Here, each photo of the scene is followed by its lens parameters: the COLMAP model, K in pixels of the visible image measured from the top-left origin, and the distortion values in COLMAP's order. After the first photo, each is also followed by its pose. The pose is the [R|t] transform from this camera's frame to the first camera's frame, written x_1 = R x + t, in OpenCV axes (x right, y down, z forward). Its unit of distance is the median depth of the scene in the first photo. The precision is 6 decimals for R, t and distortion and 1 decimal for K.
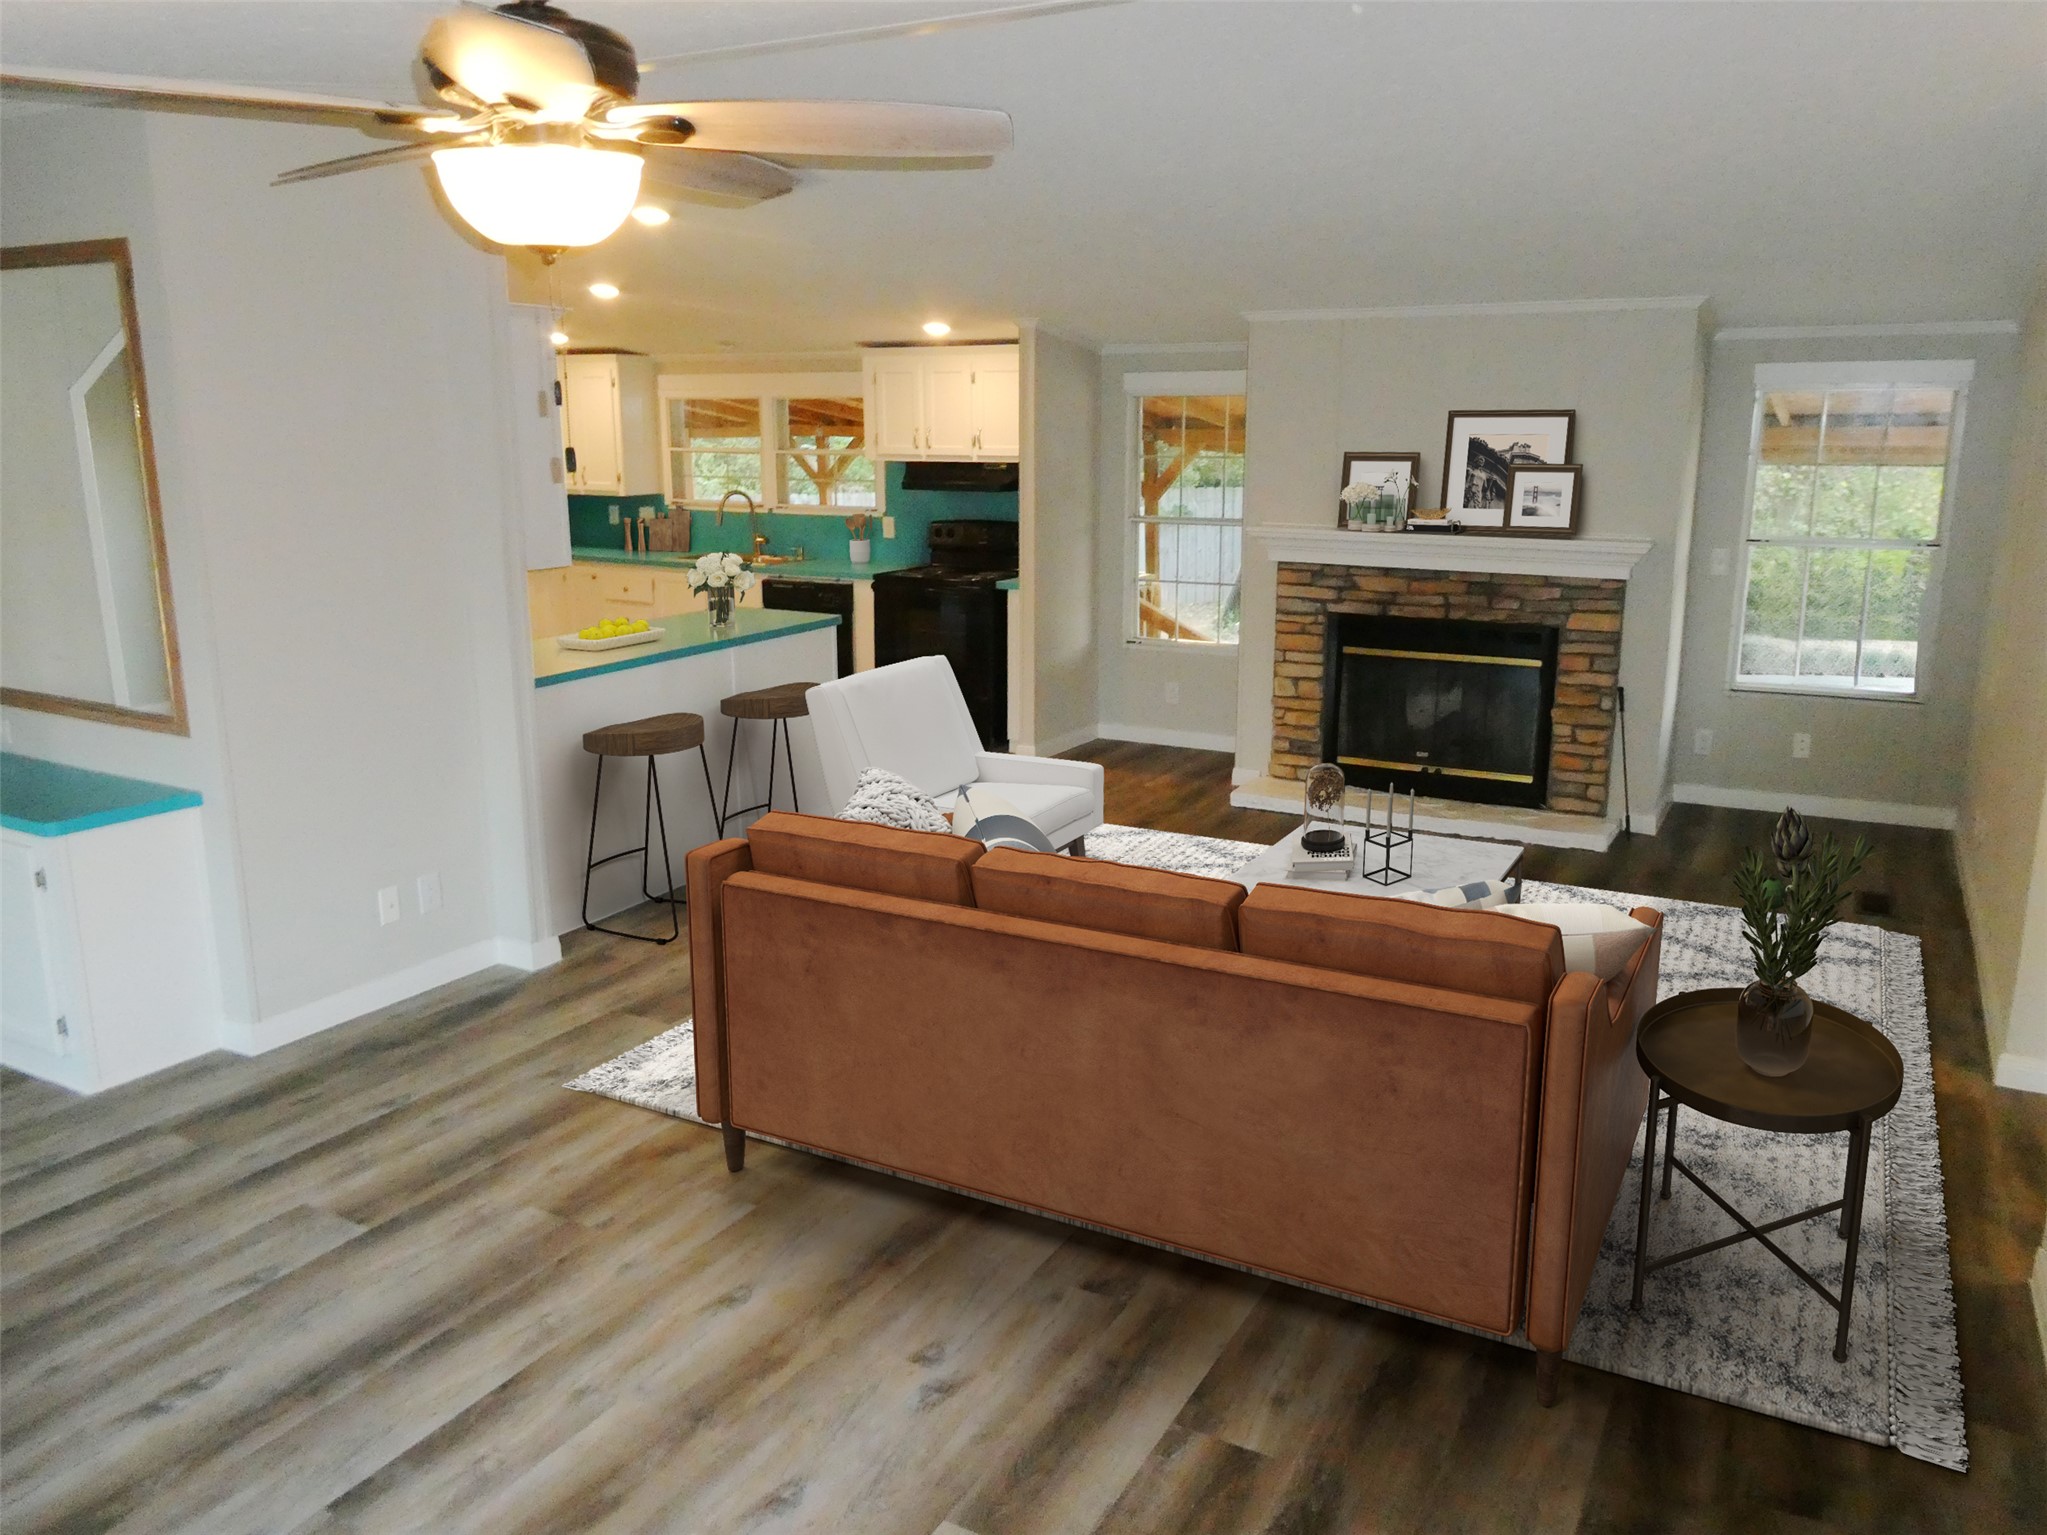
lens RADIAL K [[1489.1, 0, 1025.4], [0, 1489.1, 723.7], [0, 0, 1]] dist [0.053158, -0.073331]
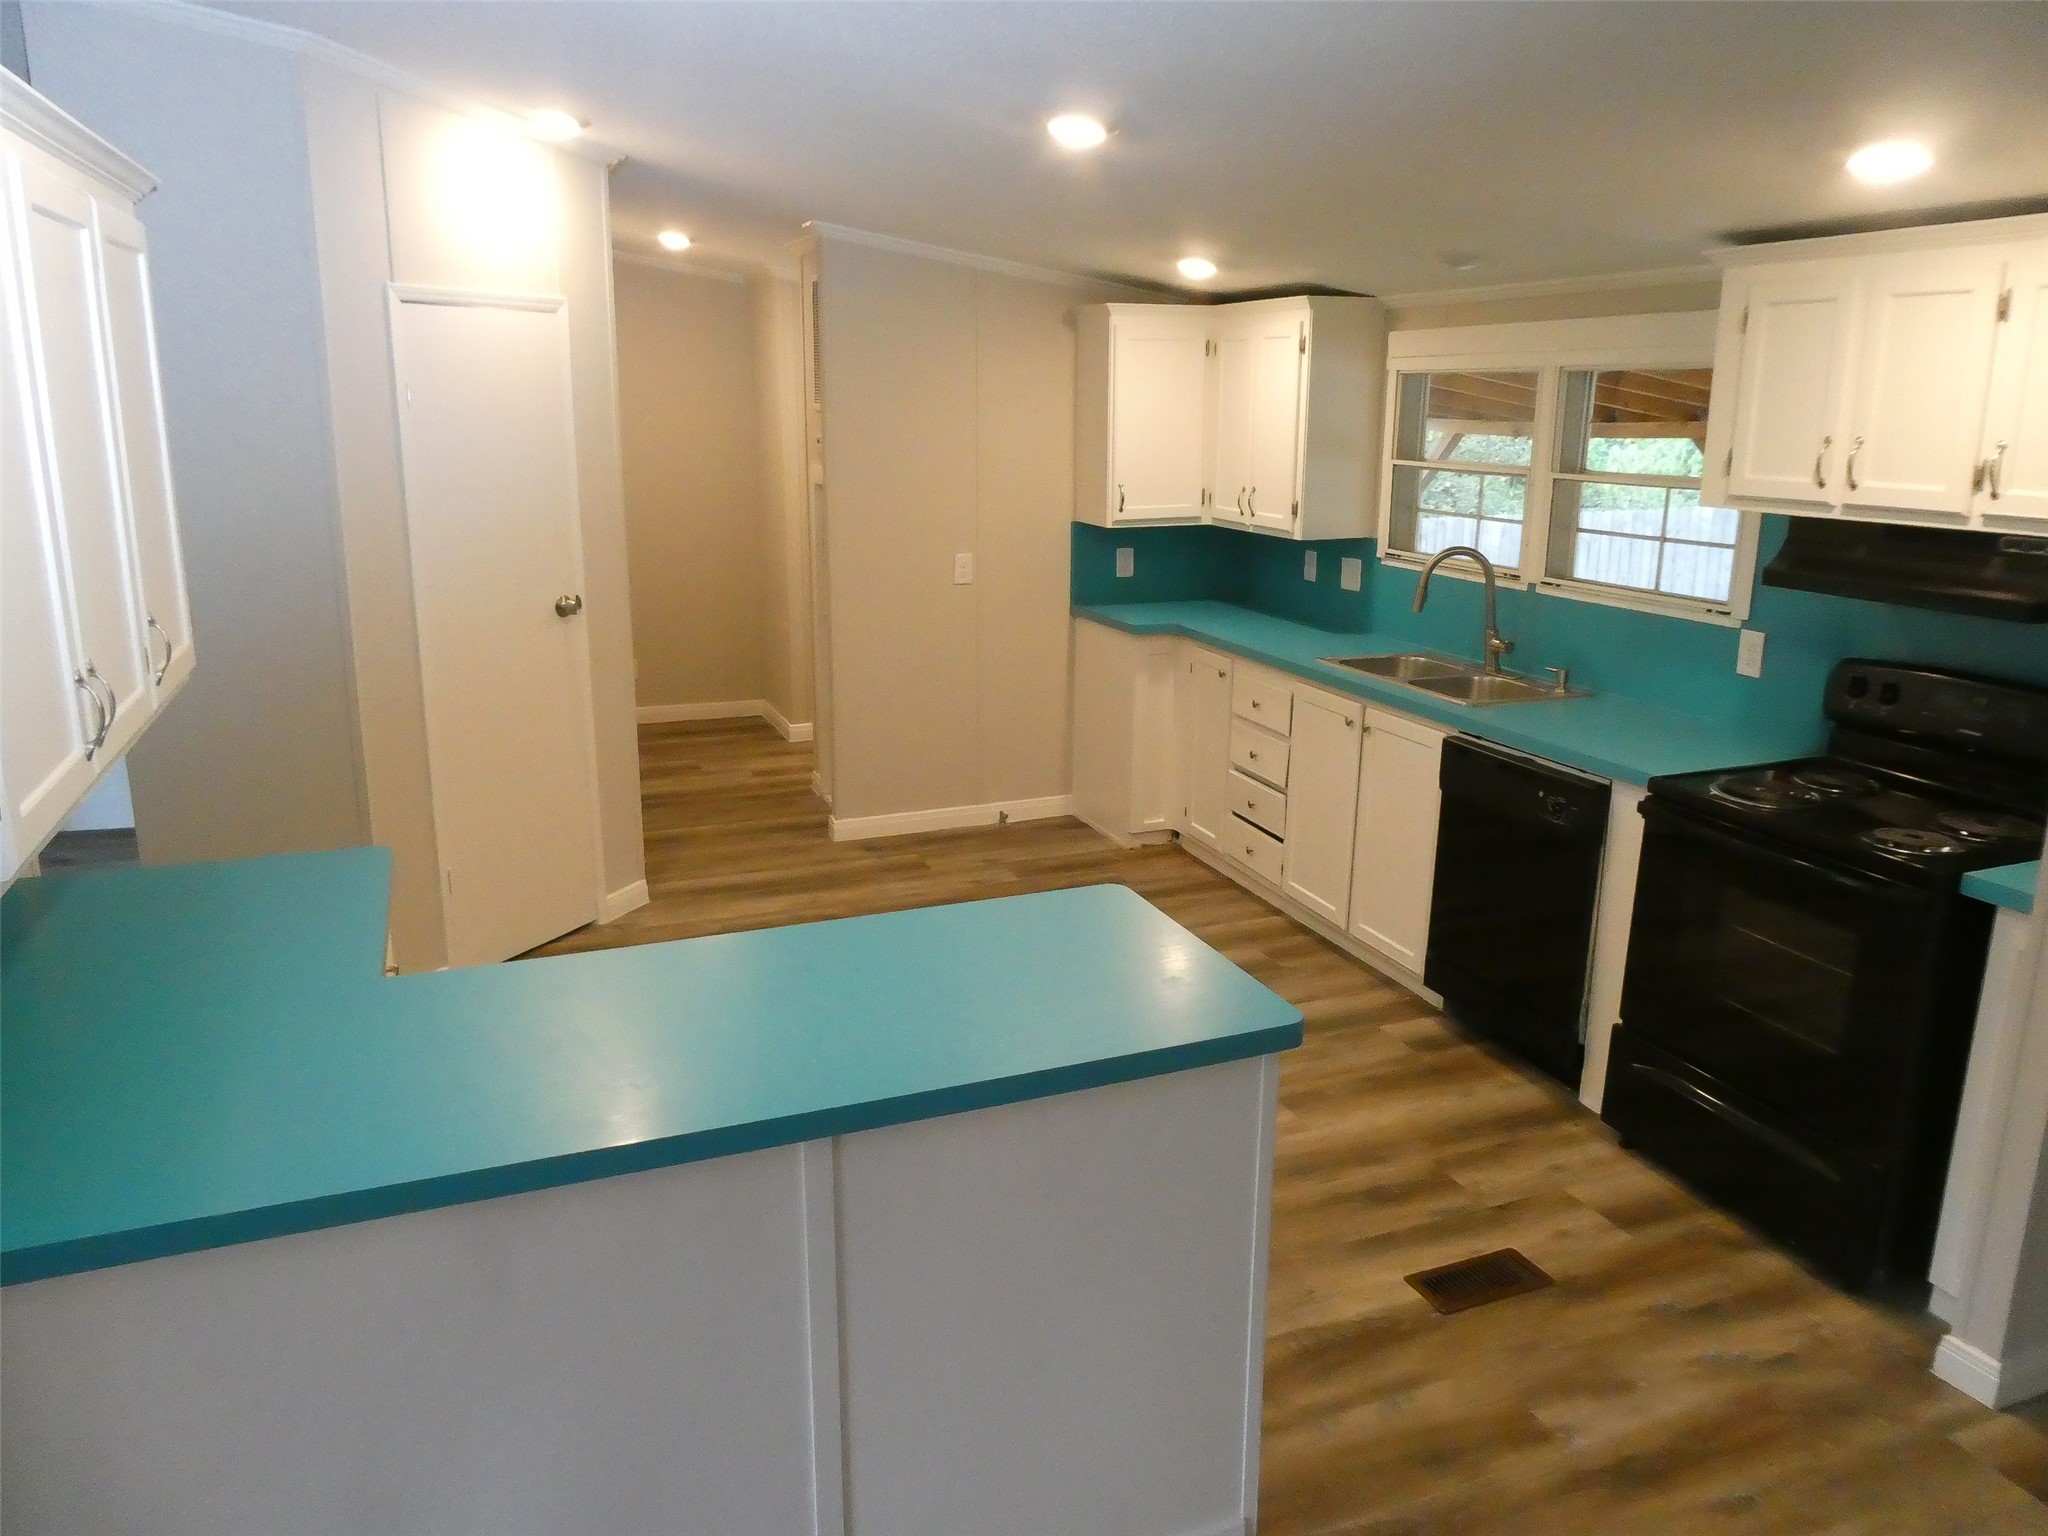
lens RADIAL K [[1501.7, 0, 1024.0], [0, 1501.7, 768.0], [0, 0, 1]] dist [-0.006016, -0.002304]
pose [[0.787806, 0.152605, -0.596719, 0.011680], [-0.129938, 0.988194, 0.081173, -0.109331], [0.602061, 0.013588, 0.798334, 0.522332]]
